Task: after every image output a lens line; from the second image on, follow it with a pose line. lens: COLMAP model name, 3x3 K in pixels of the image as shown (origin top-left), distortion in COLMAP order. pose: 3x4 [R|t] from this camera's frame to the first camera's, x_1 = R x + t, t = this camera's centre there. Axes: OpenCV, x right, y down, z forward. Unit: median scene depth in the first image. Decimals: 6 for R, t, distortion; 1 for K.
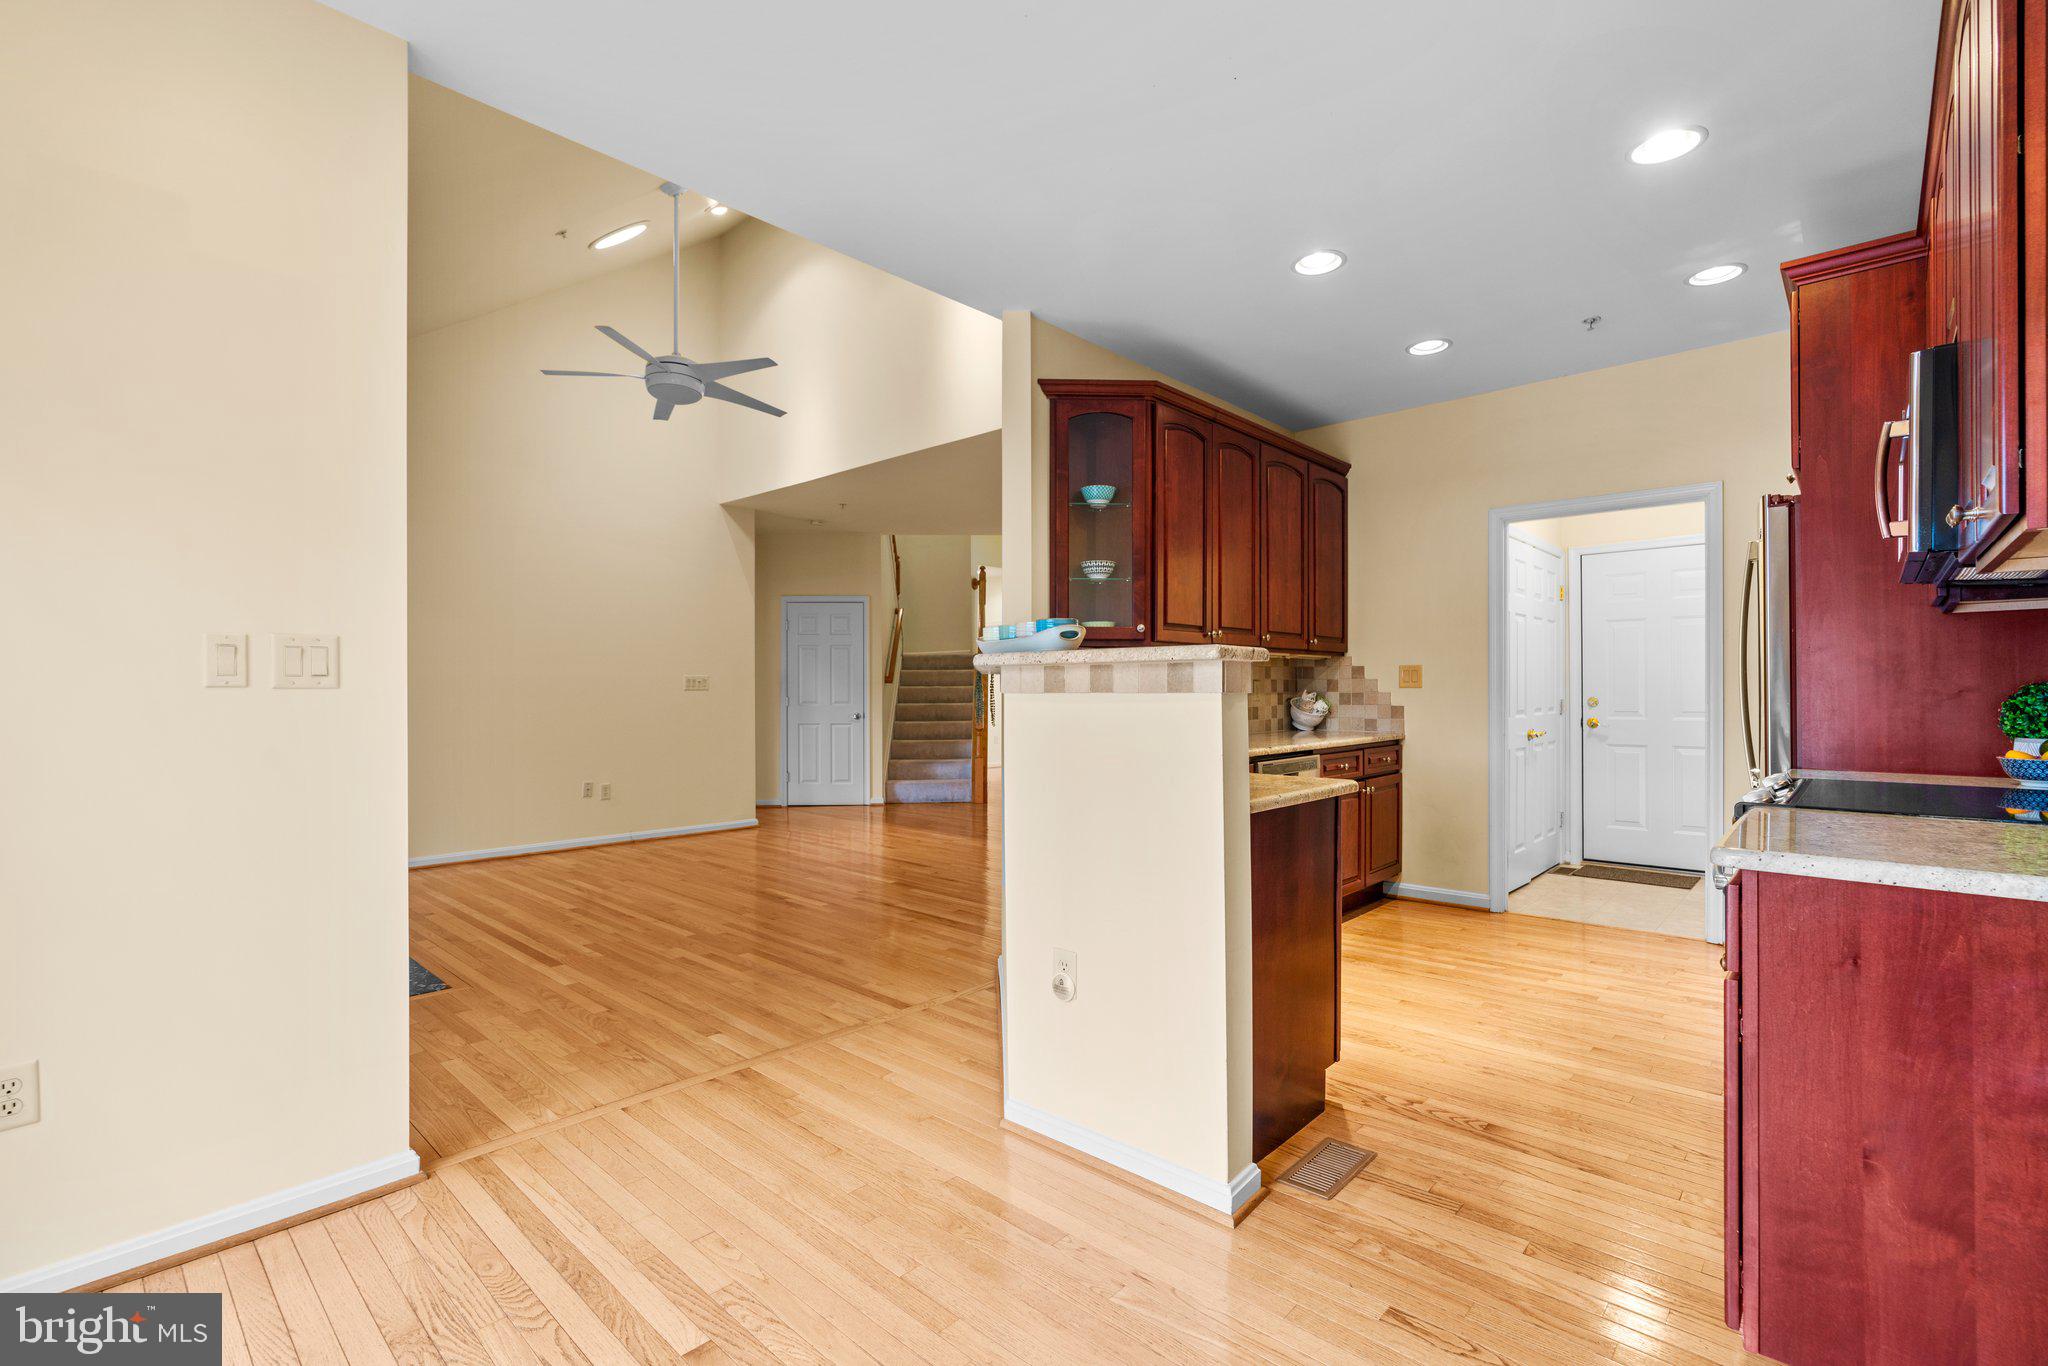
lens RADIAL K [[922.6, 0, 1010.6], [0, 922.6, 696.6], [0, 0, 1]] dist [-0.012186, 0.004525]
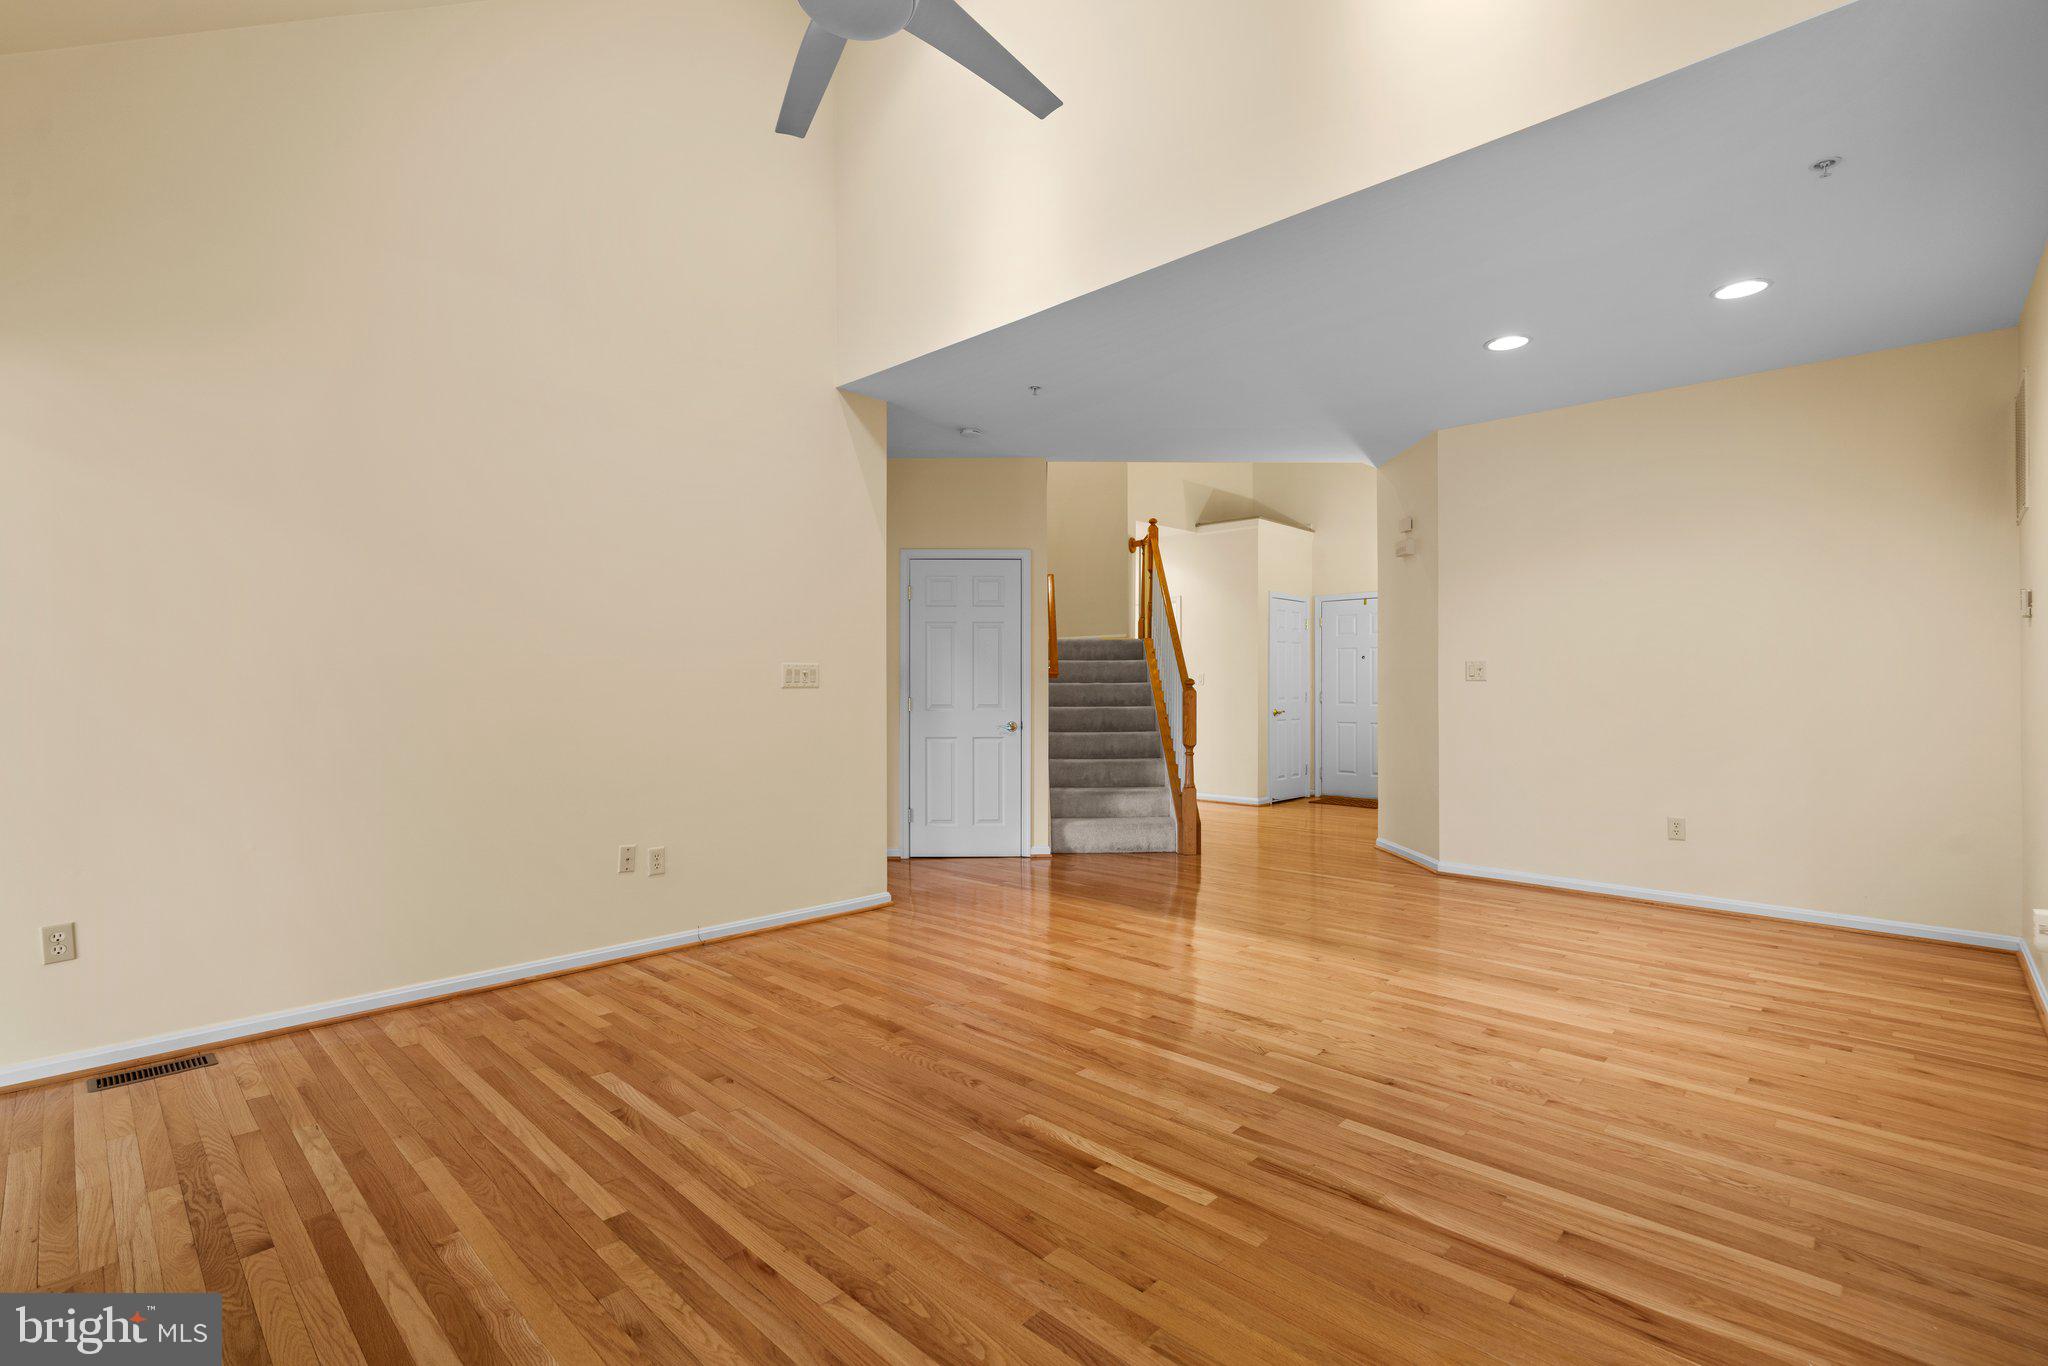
lens RADIAL K [[922.6, 0, 1021.9], [0, 922.6, 699.0], [0, 0, 1]] dist [-0.012186, 0.004525]
pose [[0.999981, 0.006078, 0.000874, -0.264155], [-0.006083, 0.999959, 0.006680, -0.005782], [-0.000833, -0.006685, 0.999977, 0.526684]]
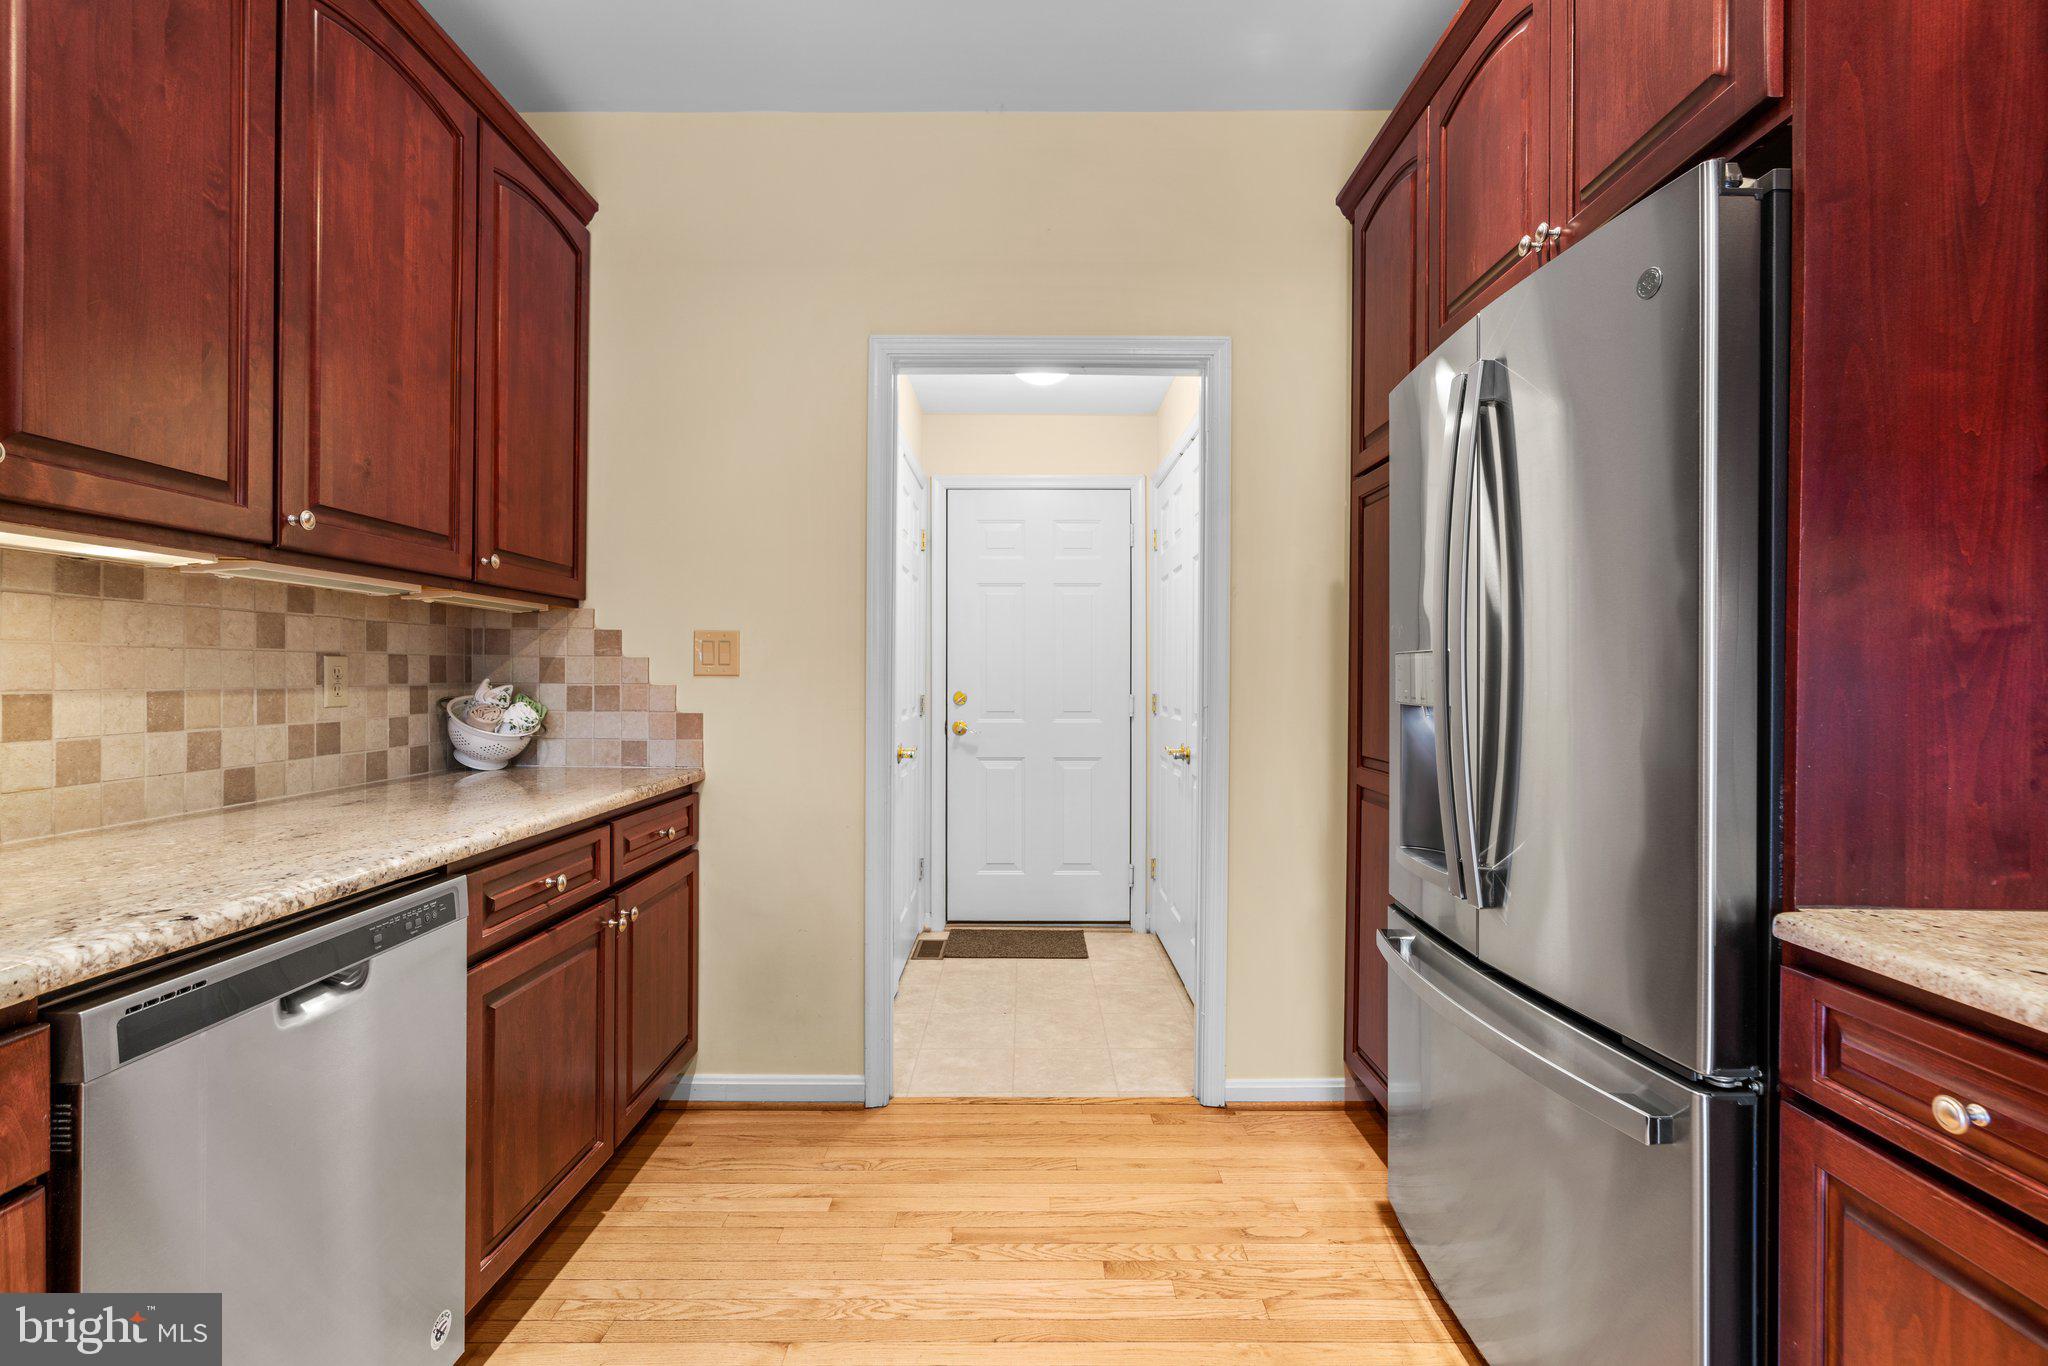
lens RADIAL K [[922.6, 0, 1031.8], [0, 922.6, 680.2], [0, 0, 1]] dist [-0.012186, 0.004525]
pose [[0.726011, 0.006399, 0.687653, 0.207048], [-0.004915, 0.999979, -0.004117, -0.006074], [-0.687666, -0.000391, 0.726027, 0.499085]]
